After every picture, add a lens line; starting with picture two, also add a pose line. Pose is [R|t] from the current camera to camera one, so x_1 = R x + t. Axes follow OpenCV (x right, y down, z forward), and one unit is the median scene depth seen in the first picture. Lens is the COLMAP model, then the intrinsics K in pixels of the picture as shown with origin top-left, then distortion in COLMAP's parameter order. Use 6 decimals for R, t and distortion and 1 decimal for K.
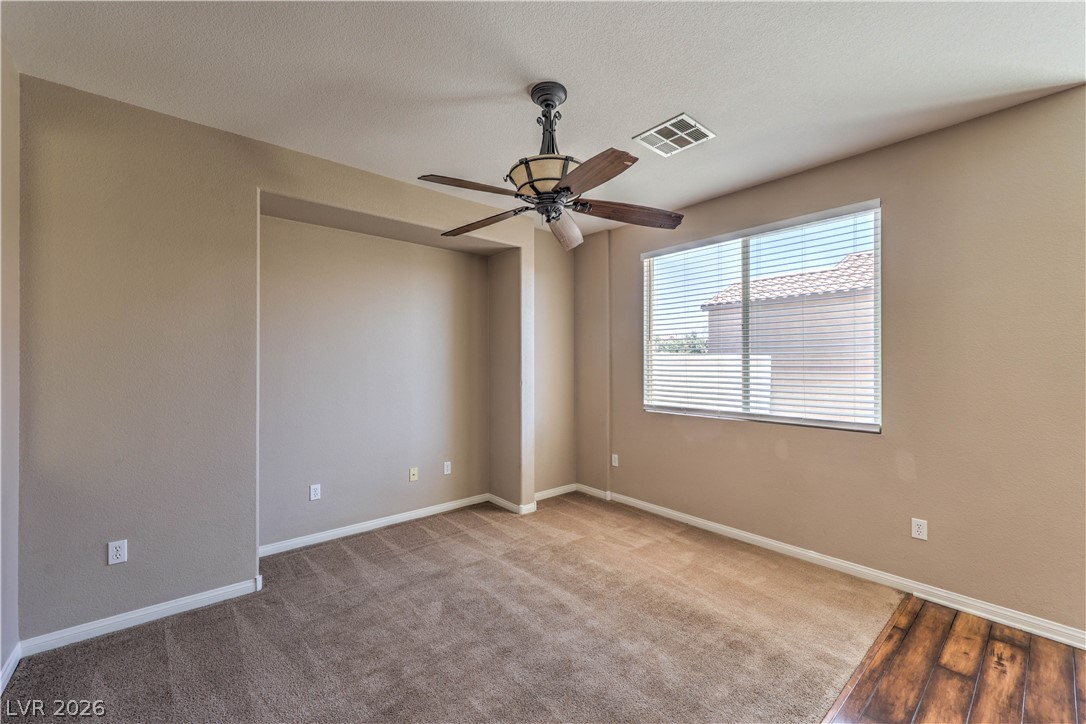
lens RADIAL K [[437.4, 0, 543.0], [0, 437.4, 362.0], [0, 0, 1]] dist [0.001156, 0.000289]
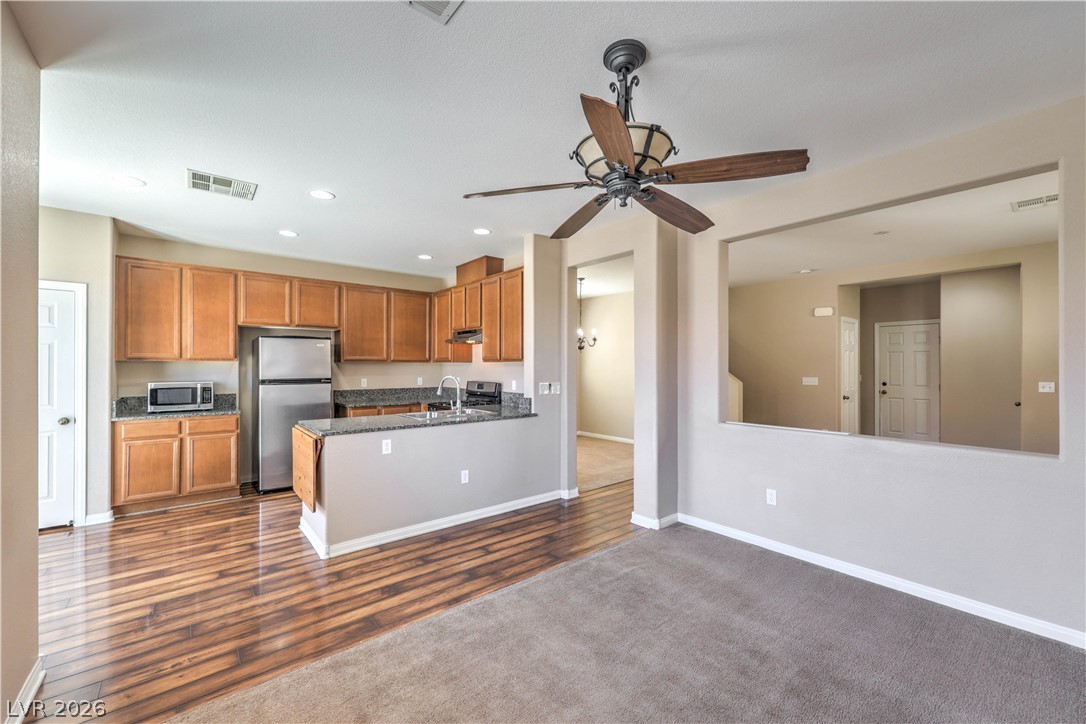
lens RADIAL K [[437.4, 0, 543.0], [0, 437.4, 362.0], [0, 0, 1]] dist [0.001156, 0.000289]
pose [[-0.999528, -0.004084, 0.030437, 0.116348], [-0.004497, 0.999899, -0.013507, -0.001978], [-0.030378, -0.013637, -0.999445, 1.407360]]
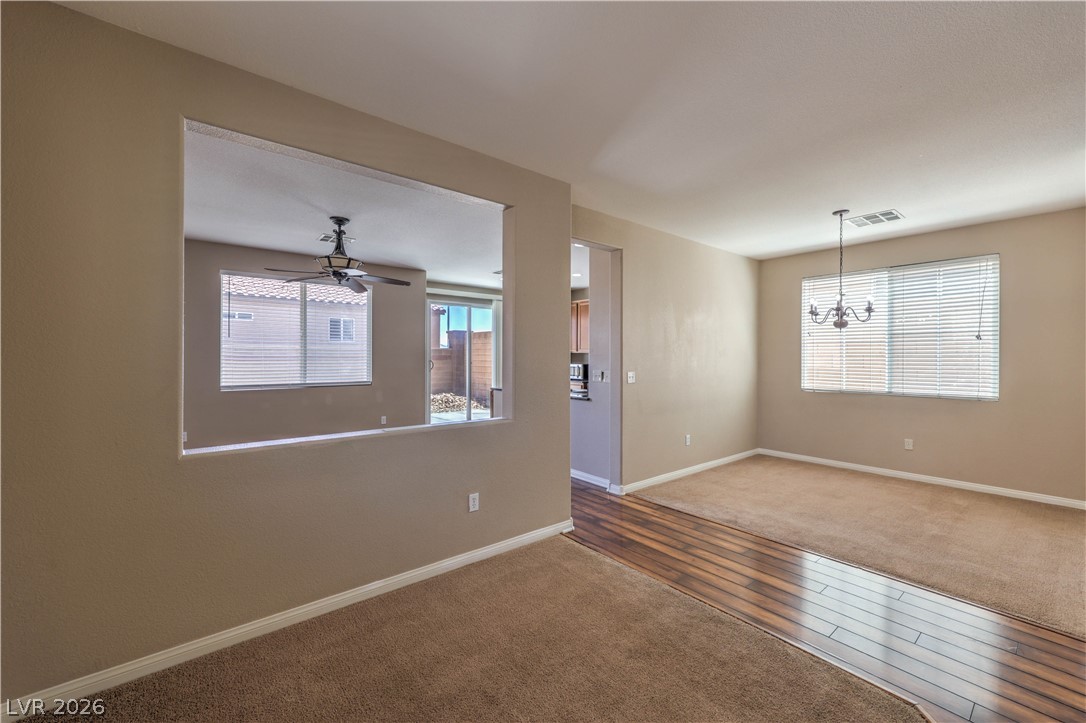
lens RADIAL K [[422.8, 0, 543.0], [0, 422.8, 361.5], [0, 0, 1]] dist [-0.000425, 0.000005]
pose [[0.027041, -0.015558, 0.999513, -1.417970], [-0.007435, 0.999848, 0.015764, -0.008303], [-0.999607, -0.007858, 0.026921, 0.009422]]
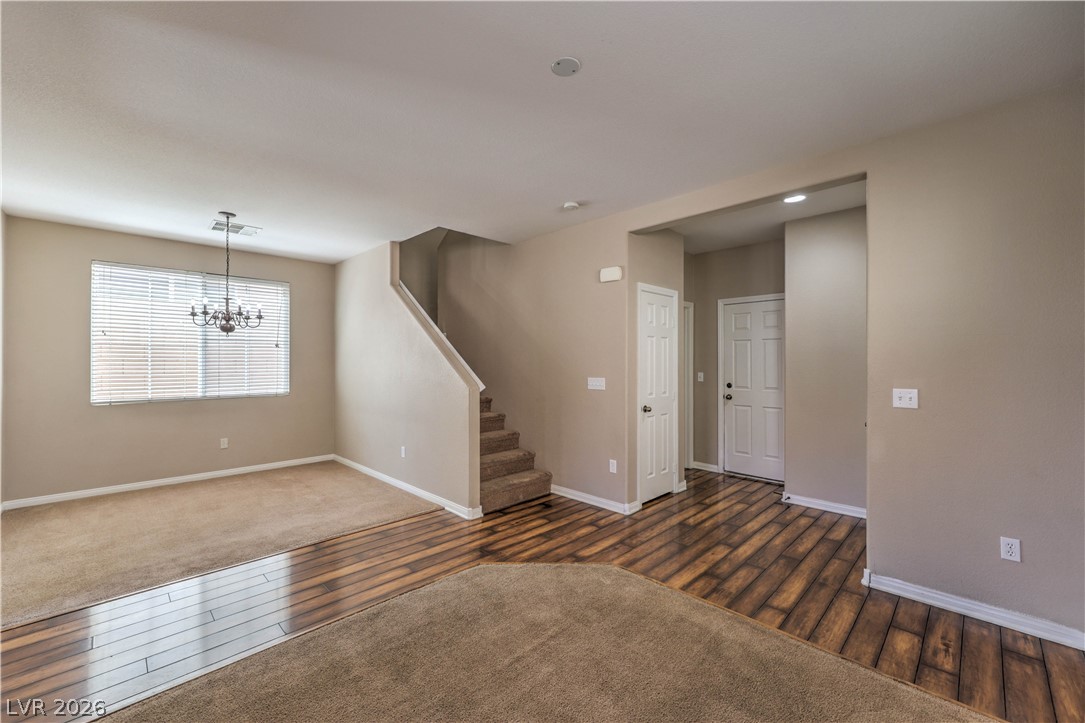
lens RADIAL K [[437.0, 0, 542.5], [0, 437.0, 361.5], [0, 0, 1]] dist [0.001156, 0.000289]
pose [[-0.998080, -0.003652, -0.061828, -0.913853], [-0.003235, 0.999971, -0.006846, -0.002077], [0.061851, -0.006633, -0.998063, 0.553418]]
